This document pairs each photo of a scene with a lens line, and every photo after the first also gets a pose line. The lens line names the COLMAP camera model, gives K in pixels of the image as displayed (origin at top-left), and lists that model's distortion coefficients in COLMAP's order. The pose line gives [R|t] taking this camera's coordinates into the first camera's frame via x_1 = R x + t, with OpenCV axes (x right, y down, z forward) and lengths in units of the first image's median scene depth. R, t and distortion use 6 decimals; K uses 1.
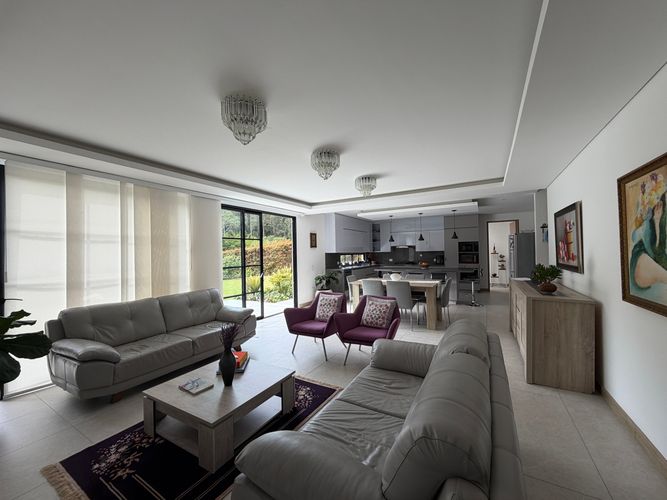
lens RADIAL K [[266.6, 0, 332.2], [0, 266.6, 250.9], [0, 0, 1]] dist [0.003371, 0.000046]
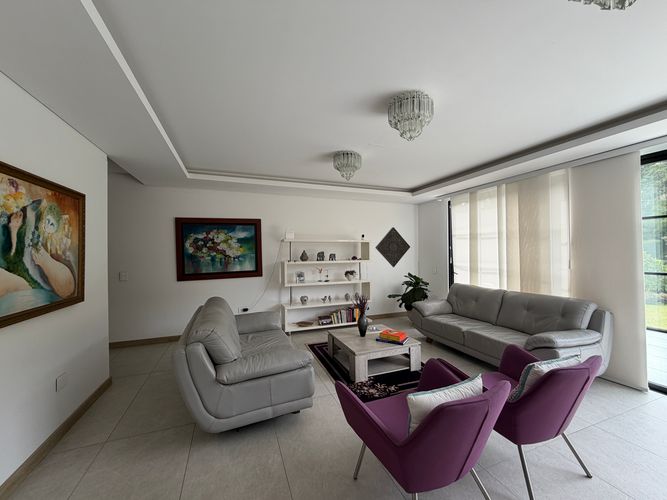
lens RADIAL K [[266.6, 0, 332.2], [0, 266.6, 249.5], [0, 0, 1]] dist [0.003371, 0.000046]
pose [[-0.628969, 0.018633, -0.777207, 0.789821], [0.027766, 0.999613, 0.001494, -0.004055], [0.776934, -0.020641, -0.629243, 1.602616]]
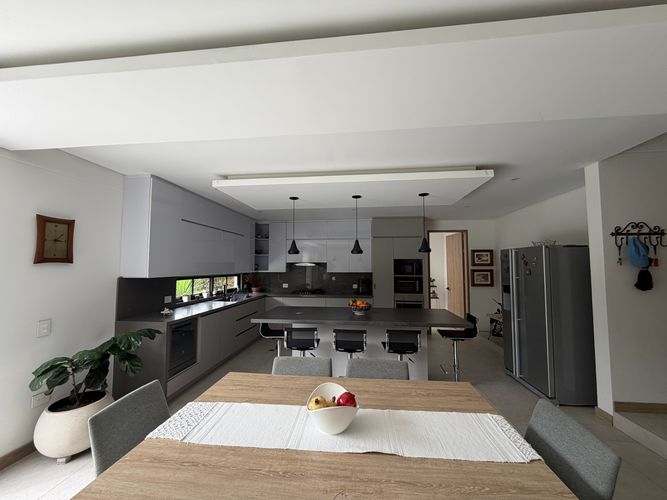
lens RADIAL K [[266.6, 0, 332.3], [0, 266.6, 251.8], [0, 0, 1]] dist [0.003371, 0.000046]
pose [[0.916771, 0.040425, 0.397362, 0.079732], [-0.020004, 0.998264, -0.055405, -0.011222], [-0.398911, 0.042844, 0.915988, 0.430113]]
